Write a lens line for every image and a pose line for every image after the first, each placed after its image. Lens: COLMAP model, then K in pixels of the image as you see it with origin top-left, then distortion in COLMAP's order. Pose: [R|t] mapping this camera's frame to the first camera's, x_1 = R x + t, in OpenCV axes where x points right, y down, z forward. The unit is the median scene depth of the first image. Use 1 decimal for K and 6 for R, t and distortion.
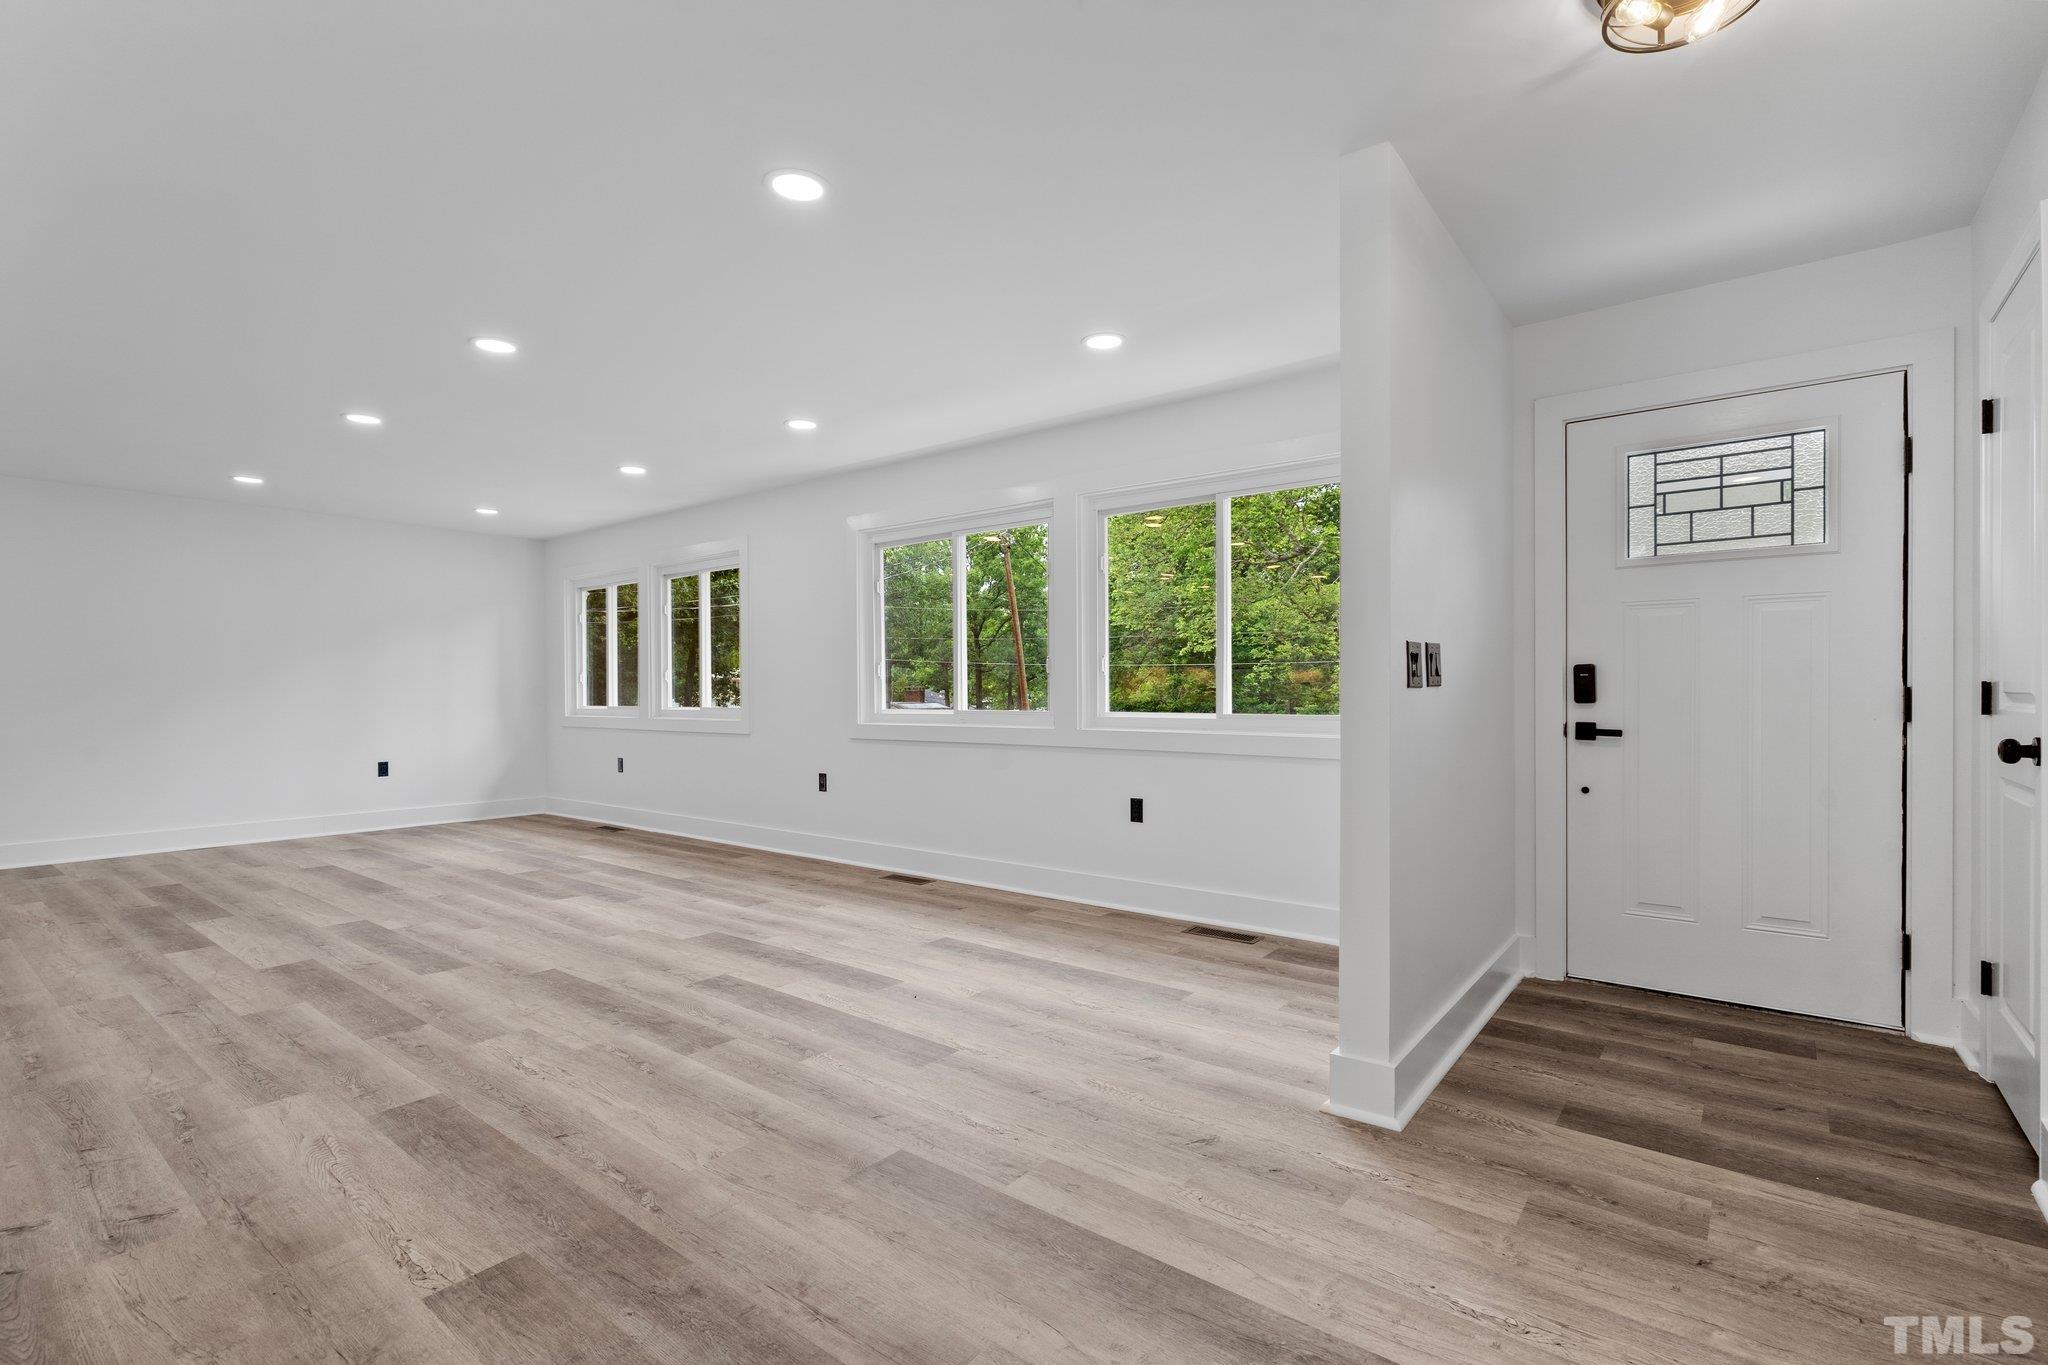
lens RADIAL K [[937.6, 0, 1019.9], [0, 937.6, 691.1], [0, 0, 1]] dist [-0.016175, 0.003797]
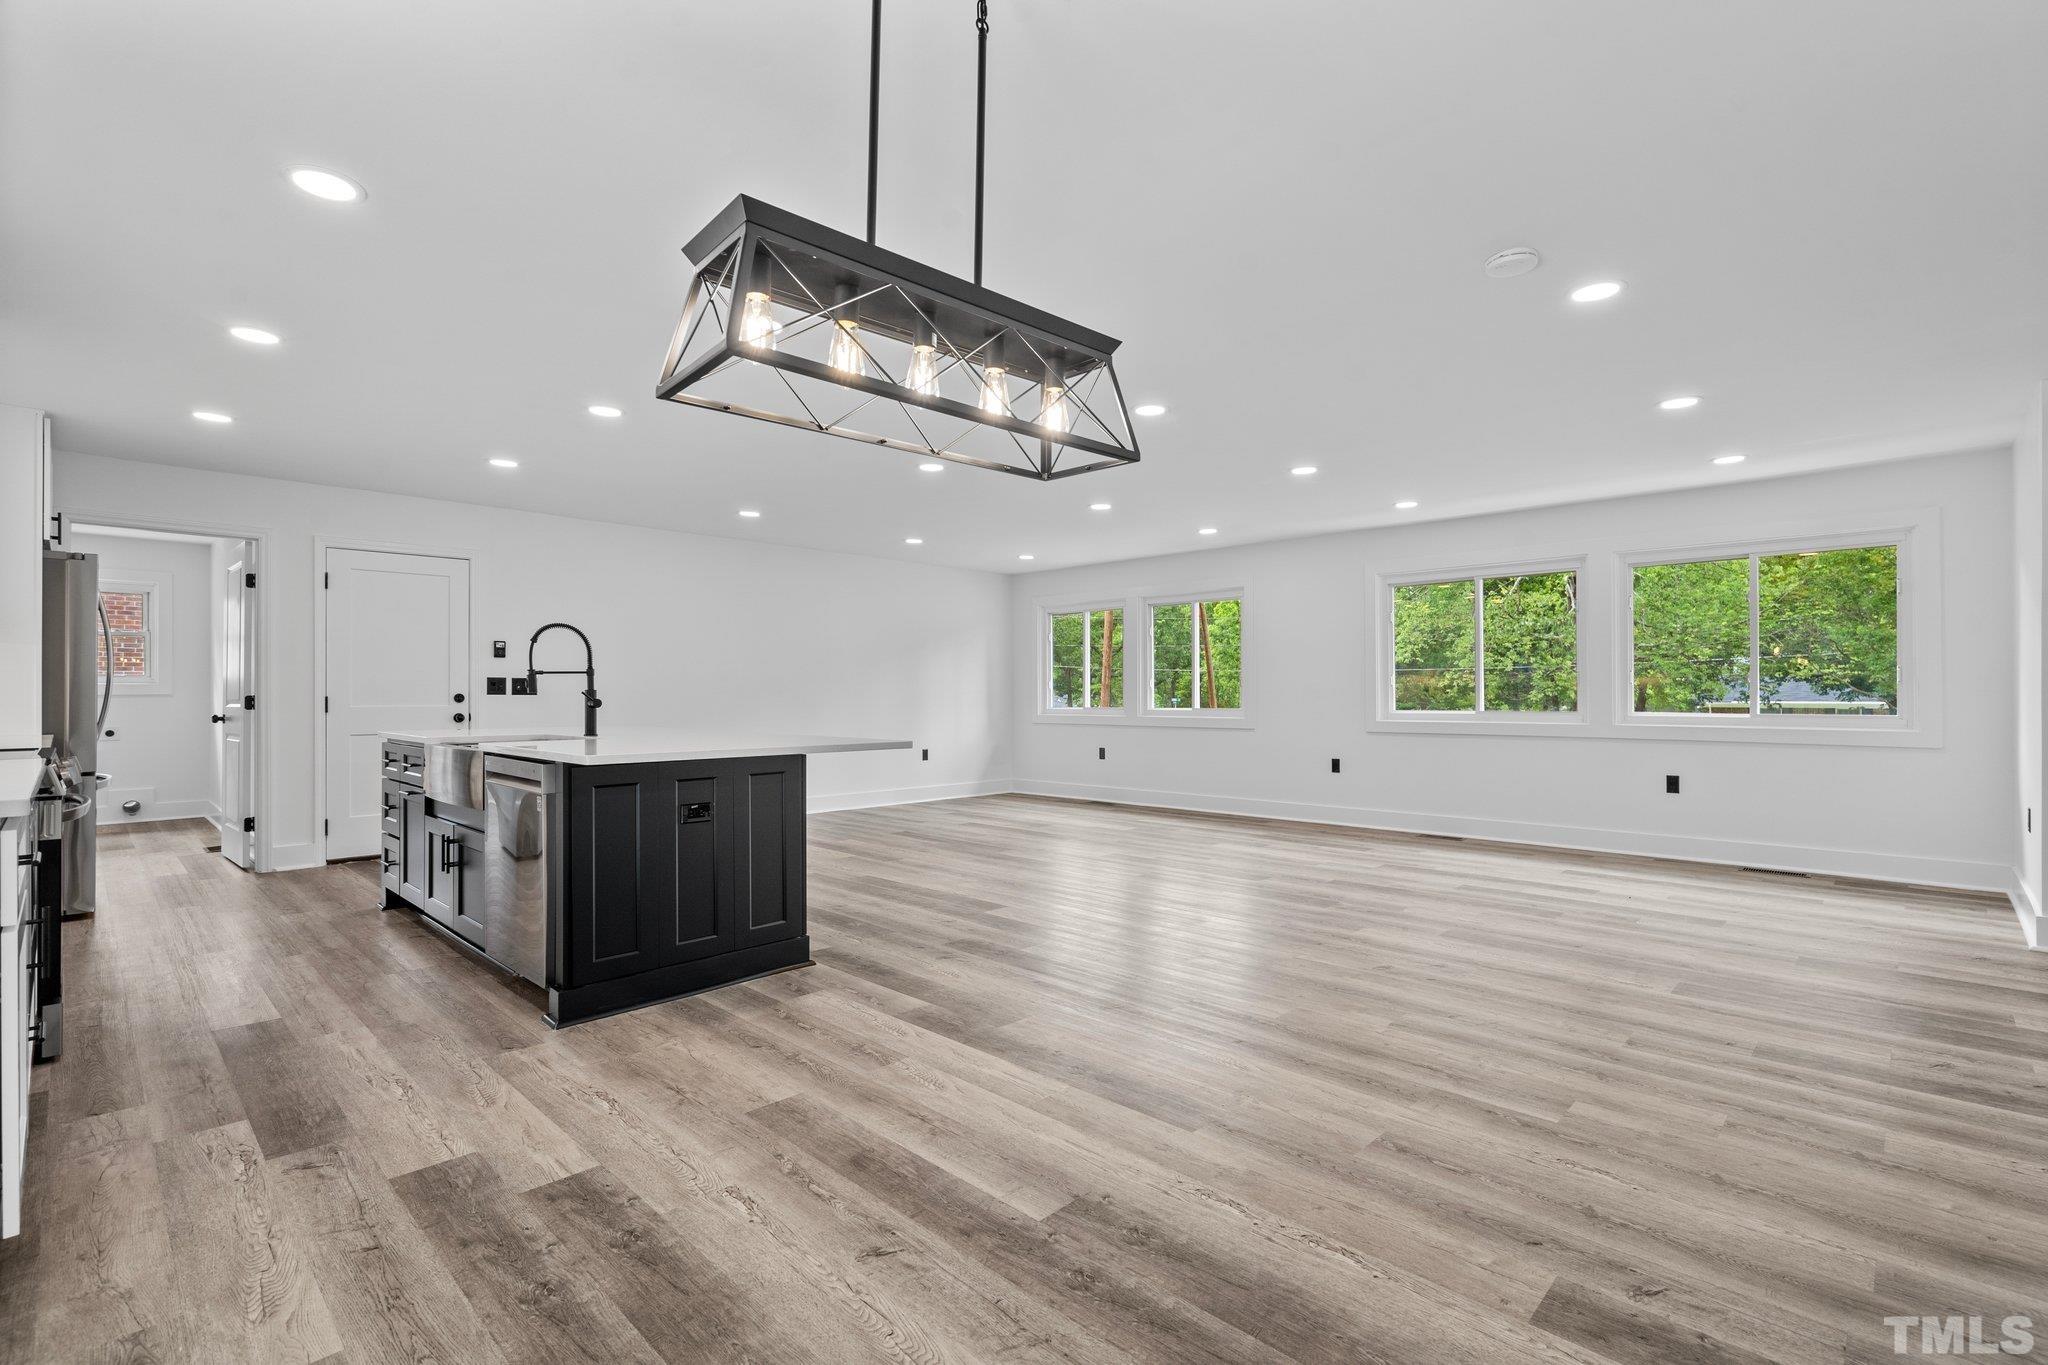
lens RADIAL K [[931.7, 0, 1024.0], [0, 931.7, 682.5], [0, 0, 1]] dist [-0.002804, -0.000103]
pose [[0.995106, 0.003894, -0.098739, -0.591495], [-0.005483, 0.999860, -0.015824, 0.005471], [0.098664, 0.016287, 0.994988, -0.375027]]
